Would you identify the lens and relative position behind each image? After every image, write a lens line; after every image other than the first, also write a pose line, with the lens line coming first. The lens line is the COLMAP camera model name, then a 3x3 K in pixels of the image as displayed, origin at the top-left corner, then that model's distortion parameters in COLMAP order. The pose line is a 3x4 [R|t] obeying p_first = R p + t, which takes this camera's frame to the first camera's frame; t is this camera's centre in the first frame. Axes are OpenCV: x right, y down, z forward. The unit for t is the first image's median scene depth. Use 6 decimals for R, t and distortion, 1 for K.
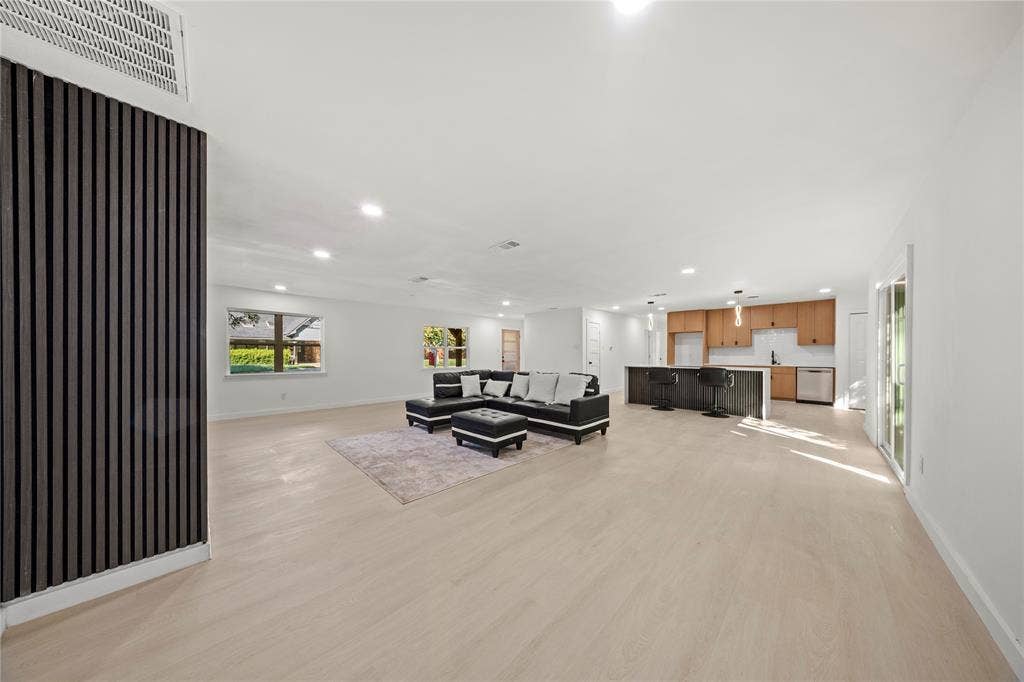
lens RADIAL K [[309.4, 0, 511.5], [0, 309.4, 353.2], [0, 0, 1]] dist [-0.001139, -0.000102]
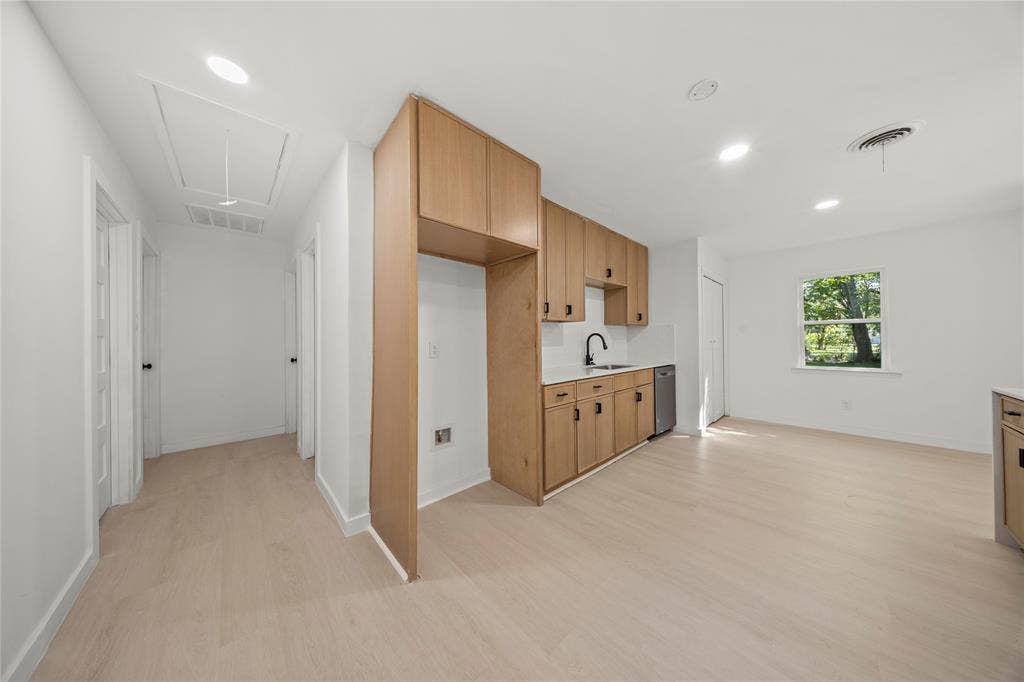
lens RADIAL K [[299.9, 0, 507.7], [0, 299.9, 339.8], [0, 0, 1]] dist [-0.000004, -0.000037]
pose [[0.034946, 0.008060, 0.999357, 0.407940], [0.010555, 0.999909, -0.008433, 0.002535], [-0.999333, 0.010843, 0.034857, 1.114336]]
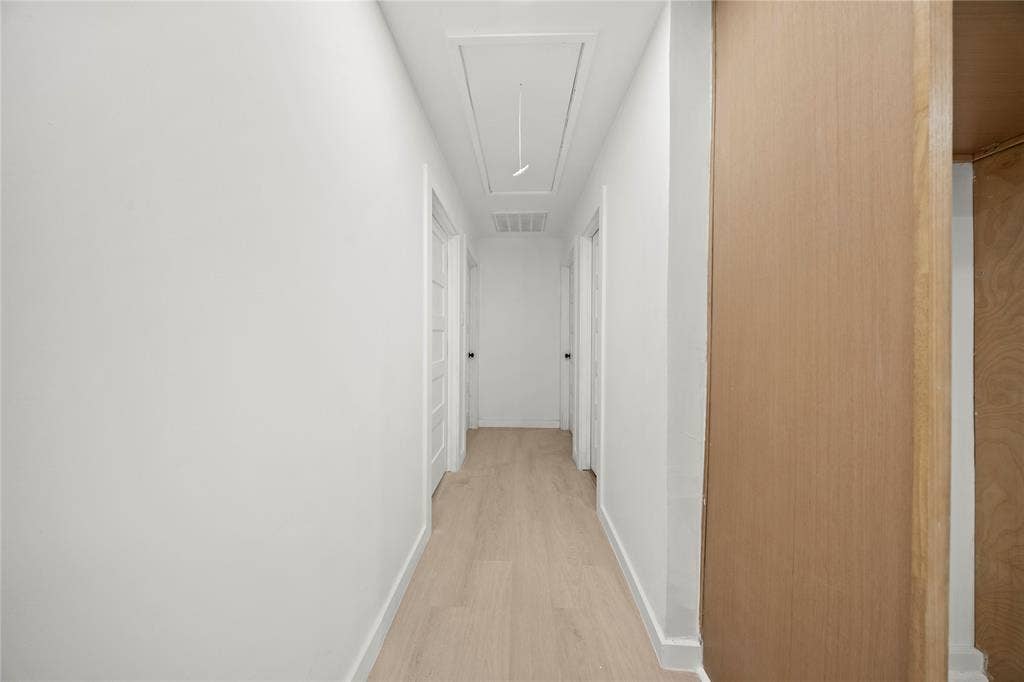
lens RADIAL K [[300.2, 0, 512.3], [0, 300.2, 348.5], [0, 0, 1]] dist [0.000451, 0.000005]
pose [[0.722934, -0.016477, 0.690721, 0.493513], [-0.006283, 0.999517, 0.030419, 0.001908], [-0.690889, -0.026330, 0.722482, 1.199512]]
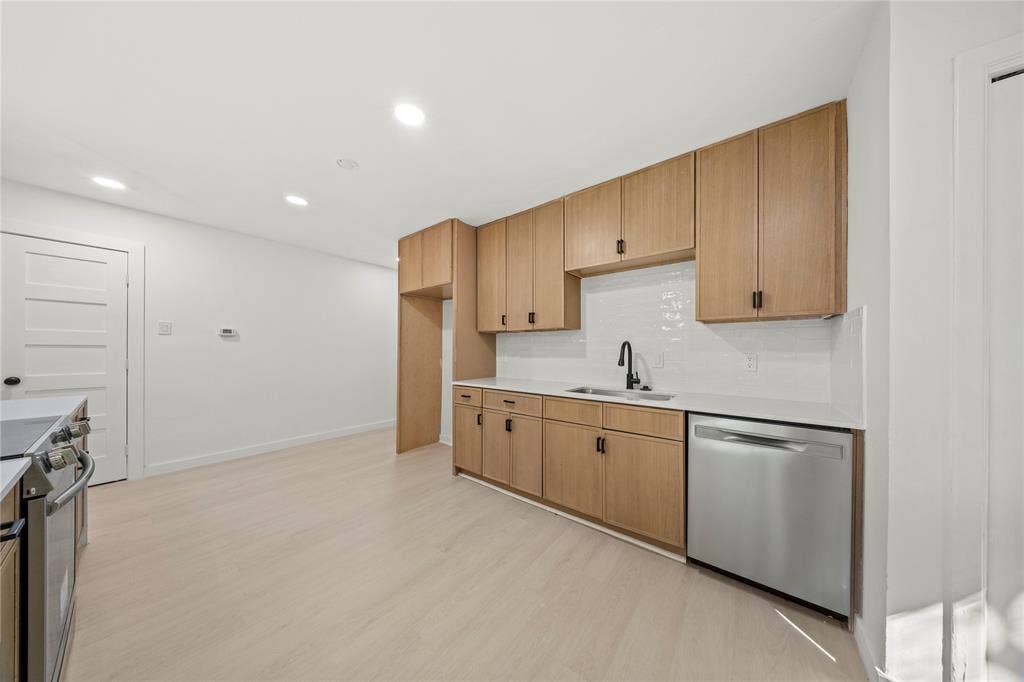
lens RADIAL K [[300.2, 0, 512.3], [0, 300.2, 348.5], [0, 0, 1]] dist [0.000451, 0.000005]
pose [[0.992421, 0.010719, 0.122413, 0.704327], [-0.010329, 0.999939, -0.003815, -0.000001], [-0.122446, 0.002521, 0.992472, 0.730986]]
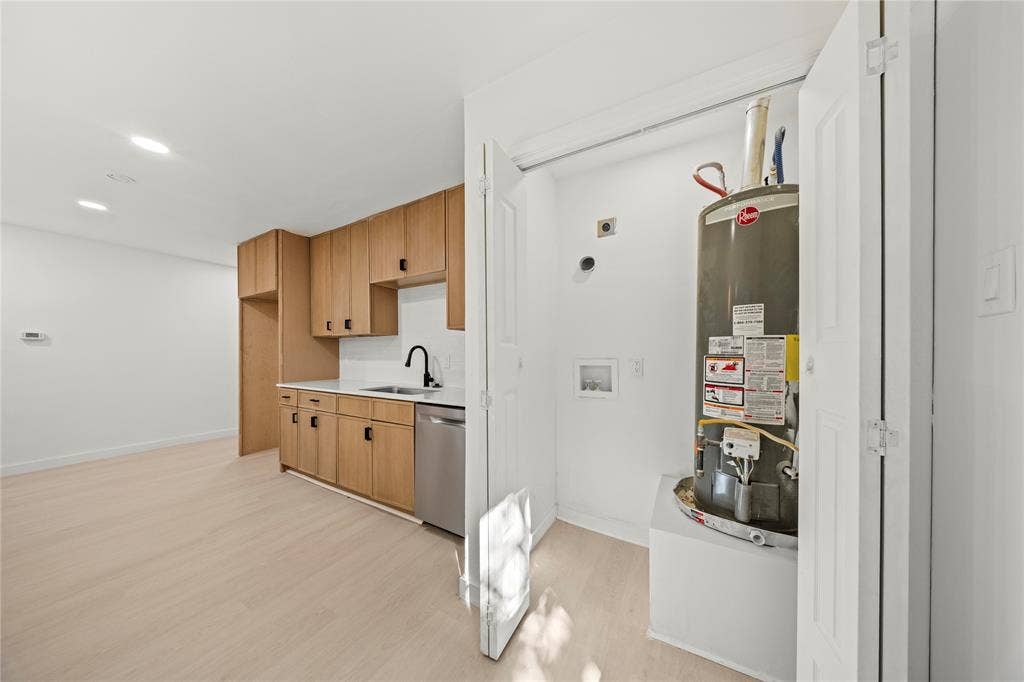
lens RADIAL K [[309.4, 0, 511.5], [0, 309.4, 353.2], [0, 0, 1]] dist [-0.001139, -0.000102]
pose [[0.965216, 0.005335, 0.261400, 0.858383], [-0.005715, 0.999983, 0.000692, -0.001663], [-0.261392, -0.002161, 0.965230, 0.643197]]
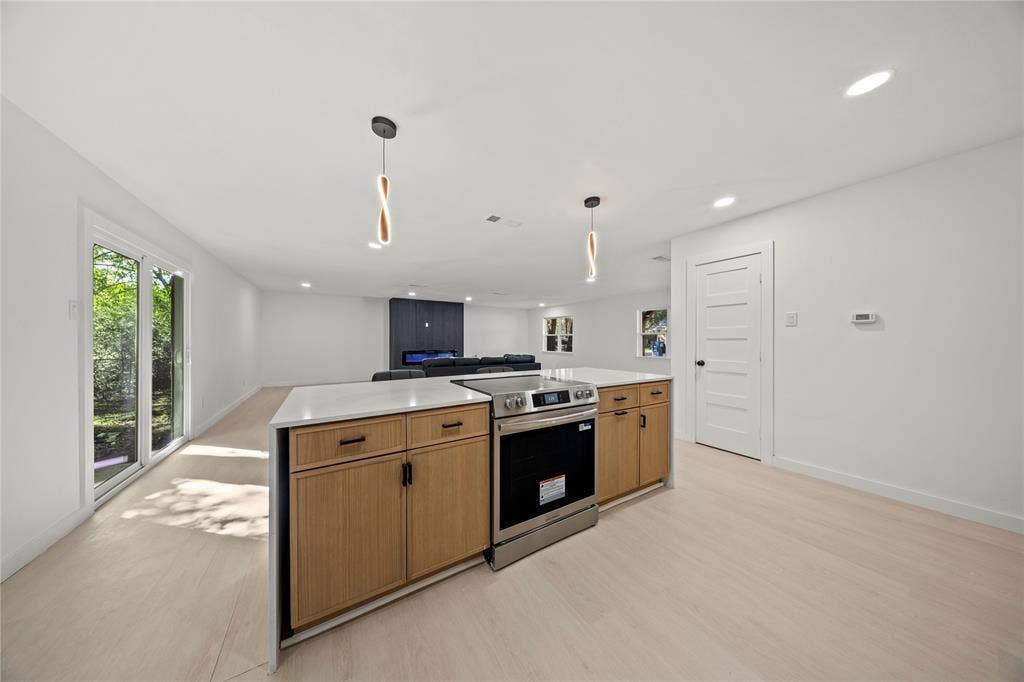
lens RADIAL K [[305.3, 0, 515.2], [0, 305.3, 336.8], [0, 0, 1]] dist [0.000400, 0.000012]
pose [[0.210277, 0.012807, 0.977558, 0.555805], [-0.002031, 0.999918, -0.012663, 0.000848], [-0.977640, 0.000677, 0.210286, 0.961241]]
